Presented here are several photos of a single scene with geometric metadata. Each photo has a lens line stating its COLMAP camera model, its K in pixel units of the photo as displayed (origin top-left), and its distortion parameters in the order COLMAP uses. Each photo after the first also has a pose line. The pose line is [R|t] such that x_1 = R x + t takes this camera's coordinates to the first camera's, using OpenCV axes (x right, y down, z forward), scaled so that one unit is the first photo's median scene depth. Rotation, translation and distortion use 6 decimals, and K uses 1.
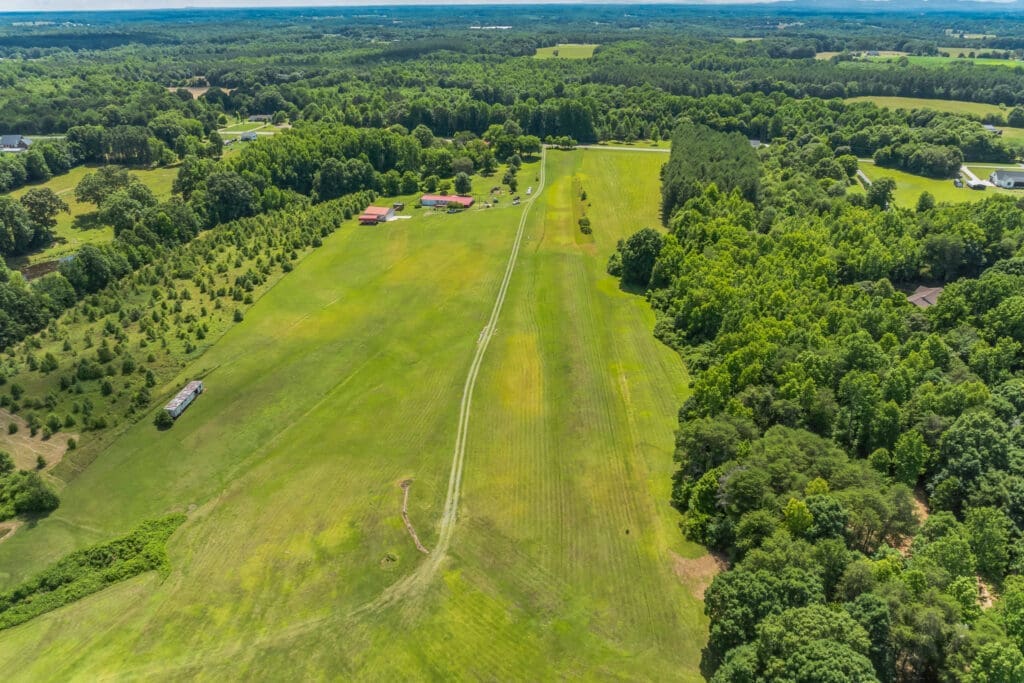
lens RADIAL K [[720.7, 0, 512.0], [0, 720.7, 341.5], [0, 0, 1]] dist [-0.036379, -0.000235]
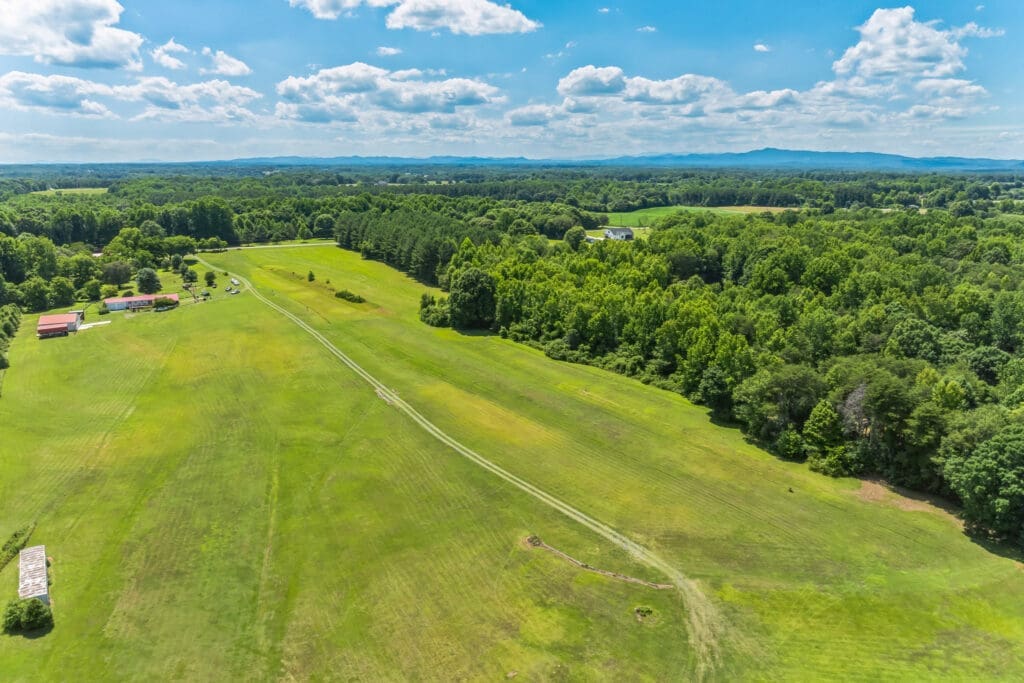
lens RADIAL K [[720.7, 0, 512.0], [0, 720.7, 341.5], [0, 0, 1]] dist [-0.036379, -0.000235]
pose [[0.773360, -0.149756, 0.616025, -0.375317], [0.268168, 0.957761, -0.103828, 0.047441], [-0.574456, 0.245495, 0.780854, 0.256959]]
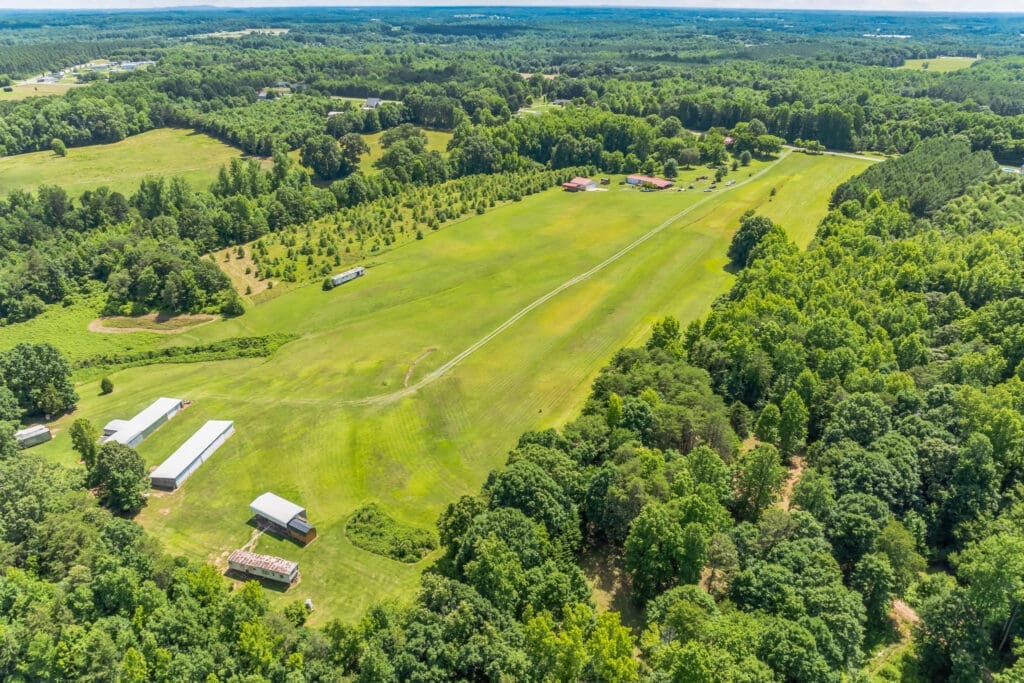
lens RADIAL K [[720.7, 0, 512.0], [0, 720.7, 341.5], [0, 0, 1]] dist [-0.036379, -0.000235]
pose [[0.872944, 0.214945, -0.437913, 0.378592], [-0.215681, 0.975246, 0.048748, 0.052606], [0.437551, 0.051896, 0.897695, -0.108812]]
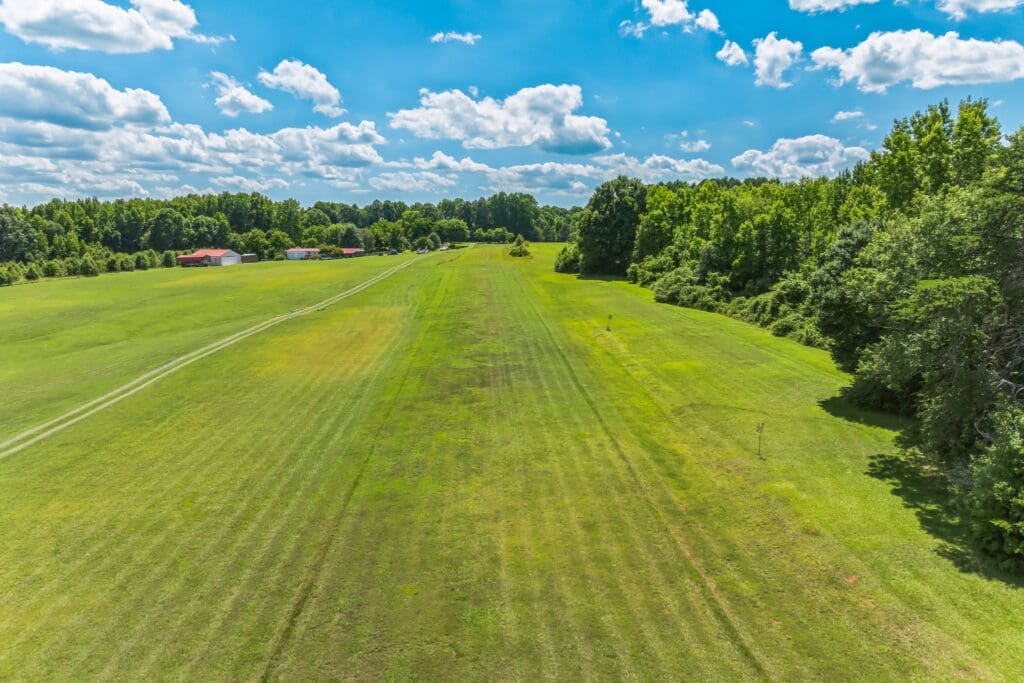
lens RADIAL K [[720.7, 0, 512.0], [0, 720.7, 341.5], [0, 0, 1]] dist [-0.036379, -0.000235]
pose [[0.997741, -0.007870, 0.066717, 0.063790], [0.027187, 0.955457, -0.293874, 0.135361], [-0.061432, 0.295024, 0.953513, 0.504446]]
